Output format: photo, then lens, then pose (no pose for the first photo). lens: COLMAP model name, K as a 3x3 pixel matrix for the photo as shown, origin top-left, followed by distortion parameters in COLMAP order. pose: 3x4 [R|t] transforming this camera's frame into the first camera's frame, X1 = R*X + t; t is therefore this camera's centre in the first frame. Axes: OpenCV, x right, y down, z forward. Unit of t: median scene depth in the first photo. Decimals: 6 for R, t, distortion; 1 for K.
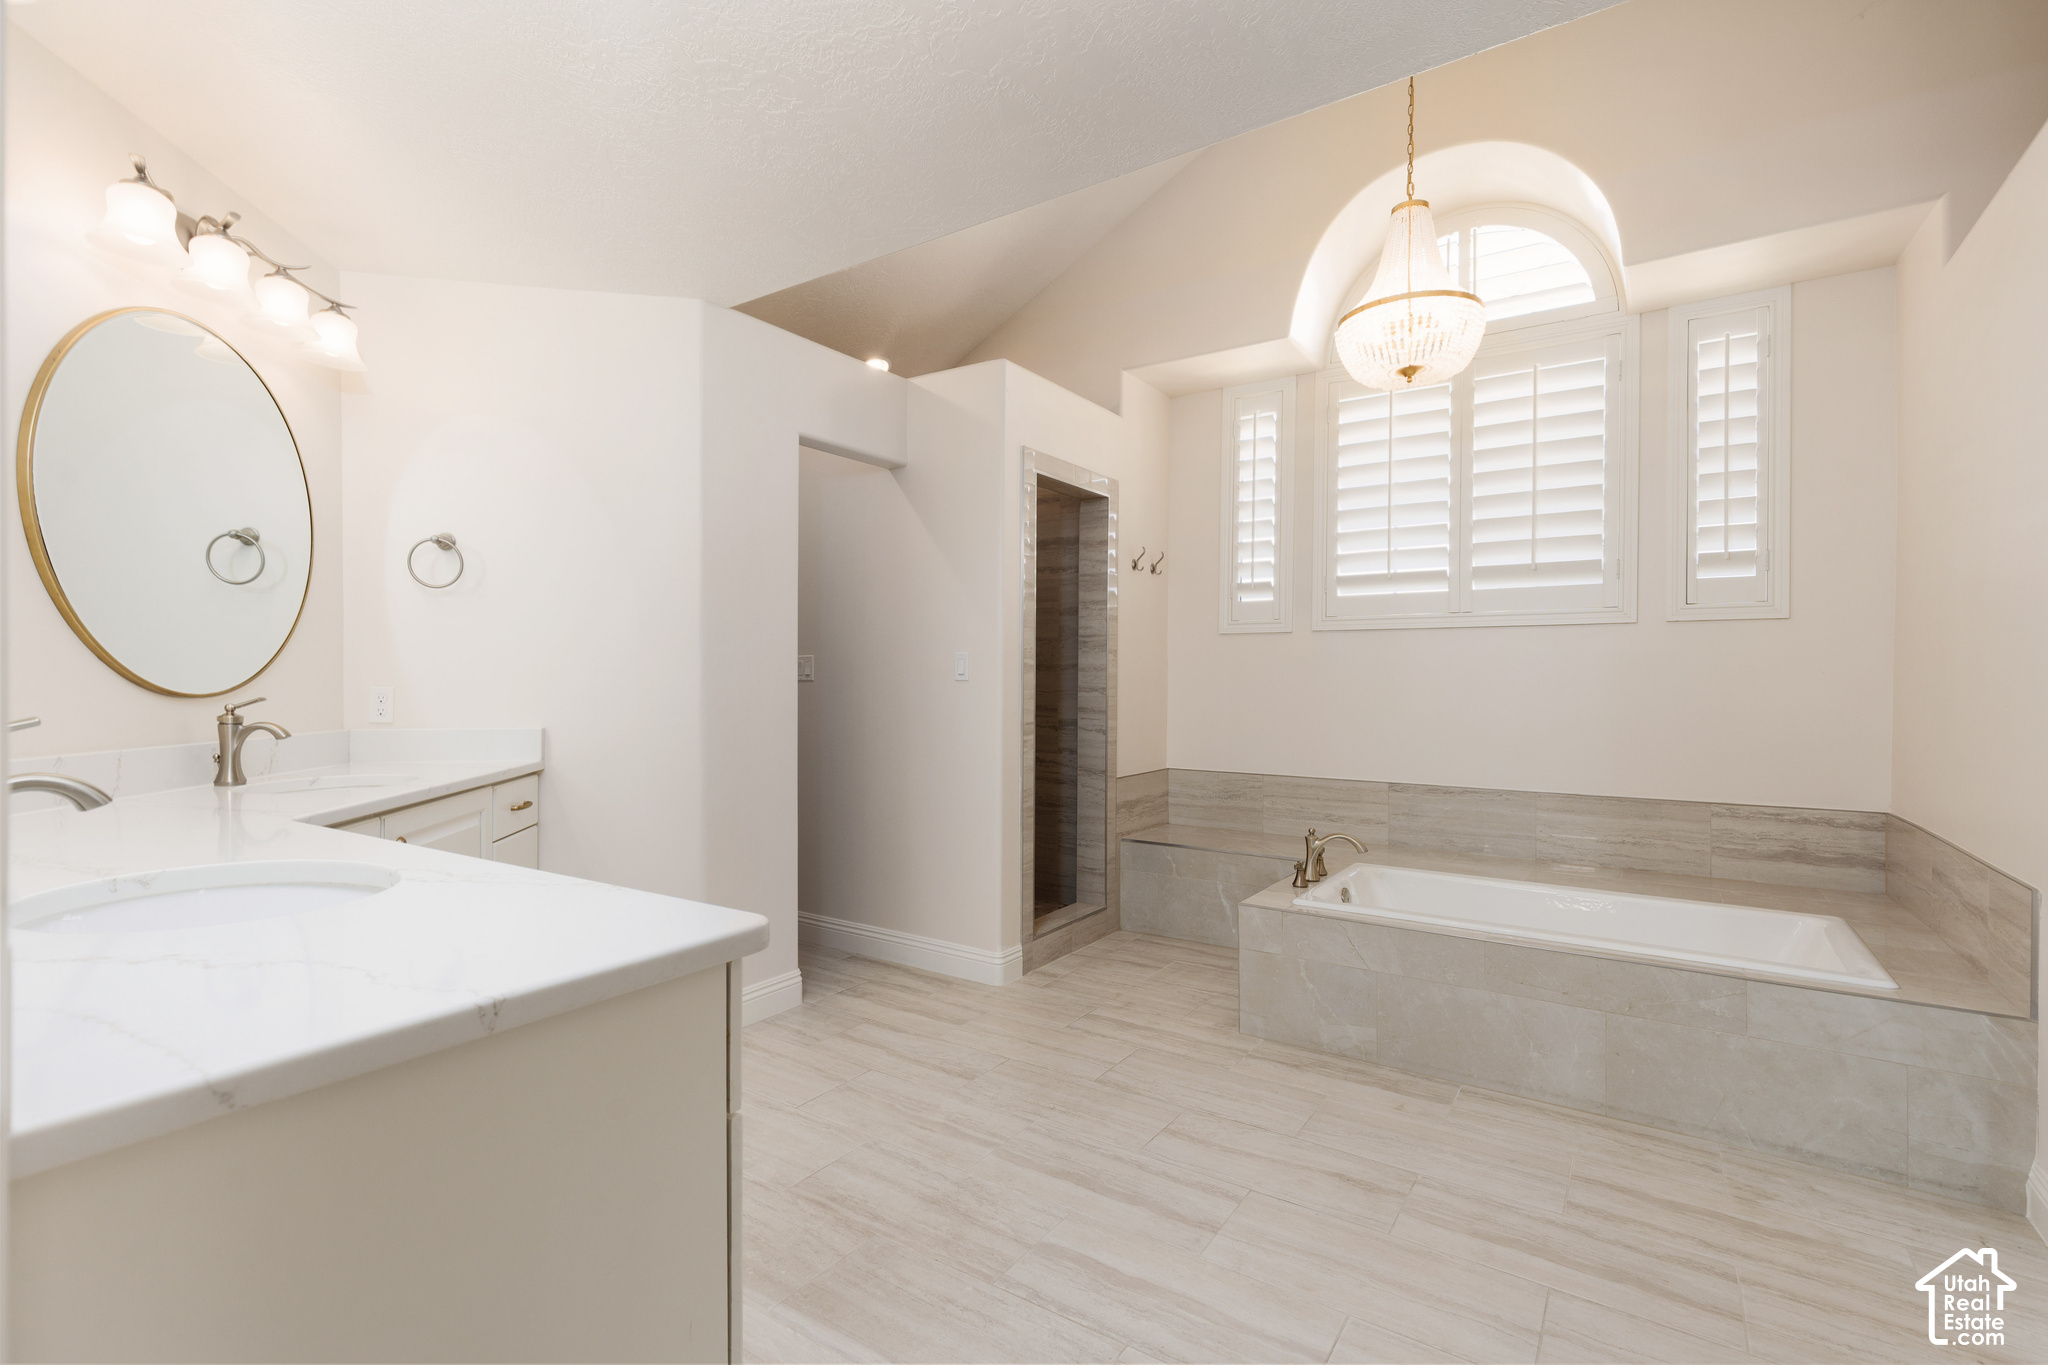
lens RADIAL K [[917.6, 0, 1020.9], [0, 917.6, 681.6], [0, 0, 1]] dist [0.010037, -0.001586]
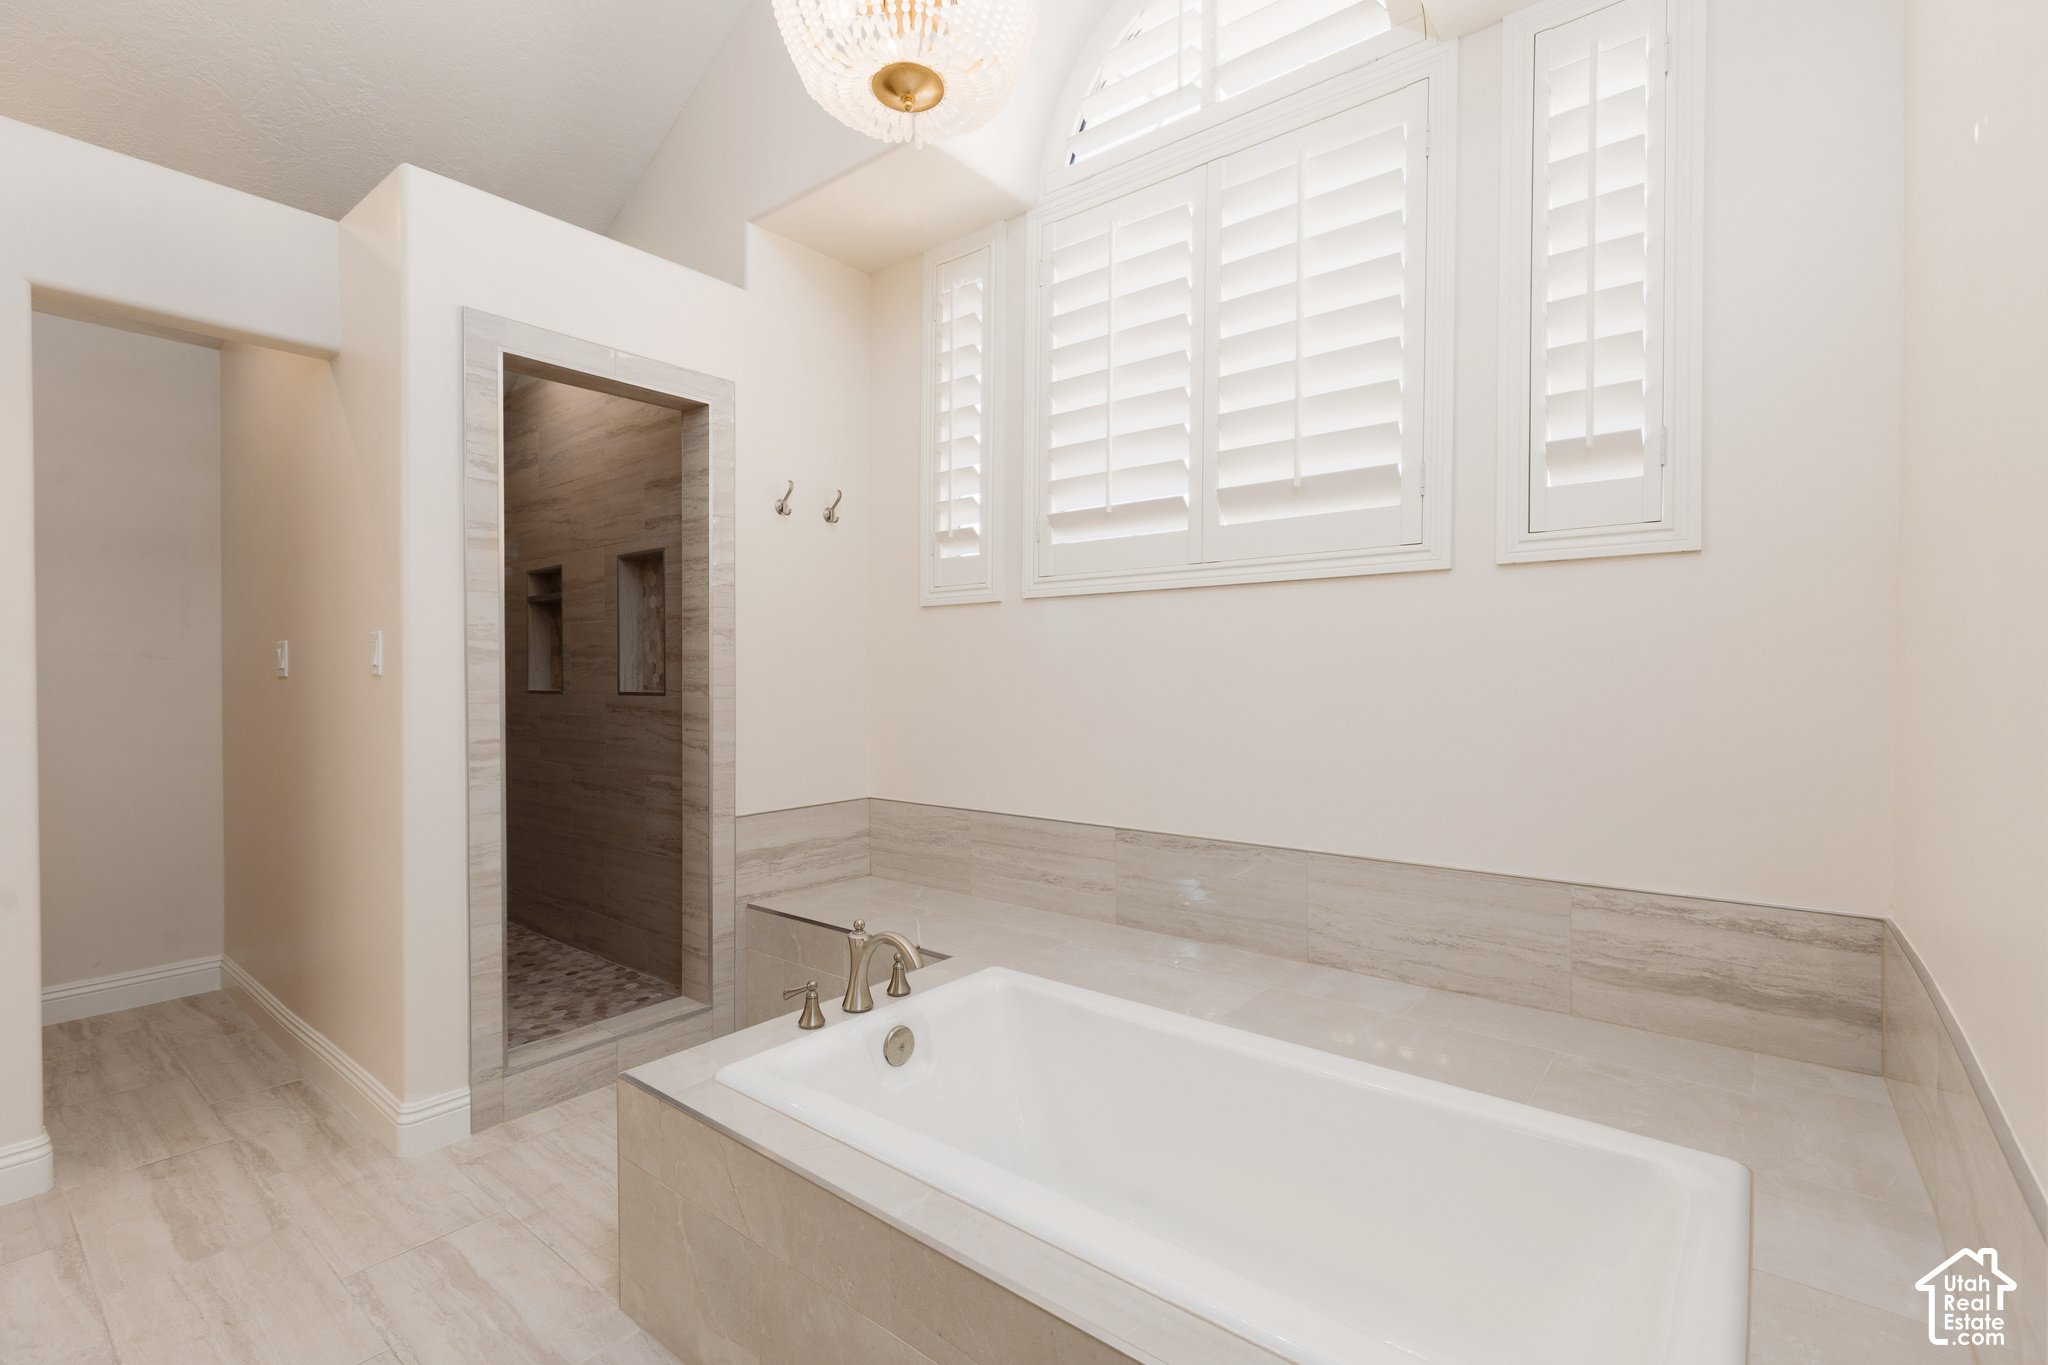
lens RADIAL K [[917.6, 0, 1021.0], [0, 917.6, 682.4], [0, 0, 1]] dist [0.010037, -0.001586]
pose [[0.996597, -0.005203, -0.082266, 0.439542], [0.005560, 0.999976, 0.004116, 0.003848], [0.082242, -0.004559, 0.996602, 0.391867]]
